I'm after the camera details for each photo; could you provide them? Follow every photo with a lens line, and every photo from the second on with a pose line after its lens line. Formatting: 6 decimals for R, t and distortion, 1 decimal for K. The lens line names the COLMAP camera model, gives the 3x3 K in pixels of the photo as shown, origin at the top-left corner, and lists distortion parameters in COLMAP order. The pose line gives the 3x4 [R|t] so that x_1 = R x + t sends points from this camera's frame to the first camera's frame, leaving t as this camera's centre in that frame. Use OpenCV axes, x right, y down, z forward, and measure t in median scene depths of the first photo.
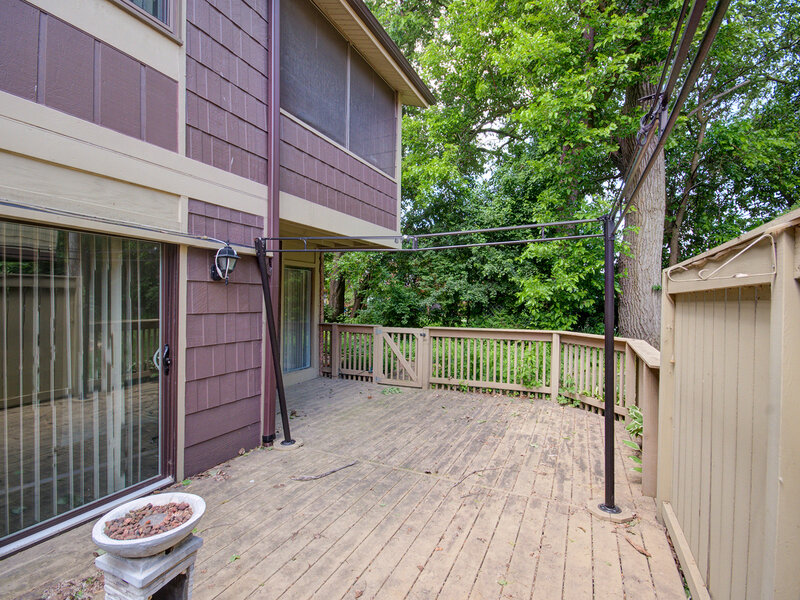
lens RADIAL K [[390.4, 0, 401.4], [0, 390.4, 302.9], [0, 0, 1]] dist [0.000128, -0.007893]
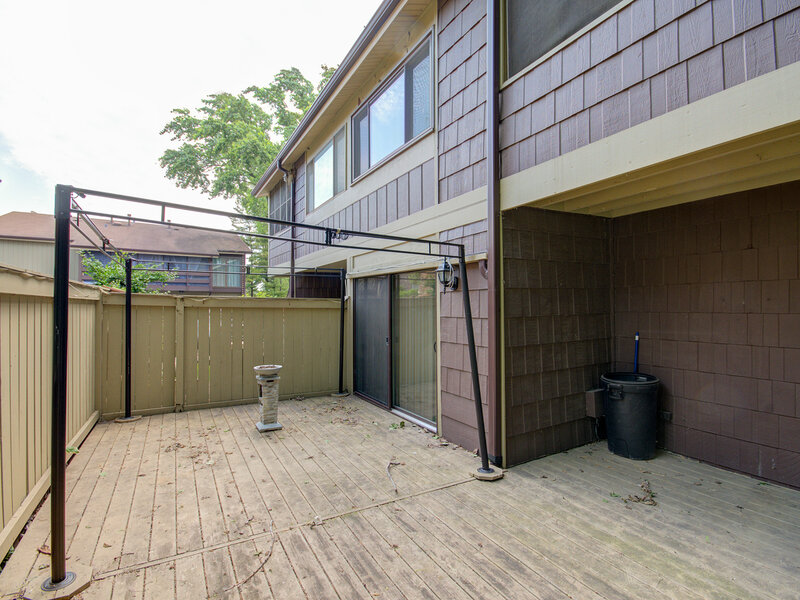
lens RADIAL K [[390.4, 0, 401.4], [0, 390.4, 302.9], [0, 0, 1]] dist [0.000128, -0.007893]
pose [[-0.569950, -0.020945, -0.821412, 0.581711], [-0.011396, 0.999780, -0.017586, 0.006274], [0.821600, -0.000662, -0.570063, 1.467470]]
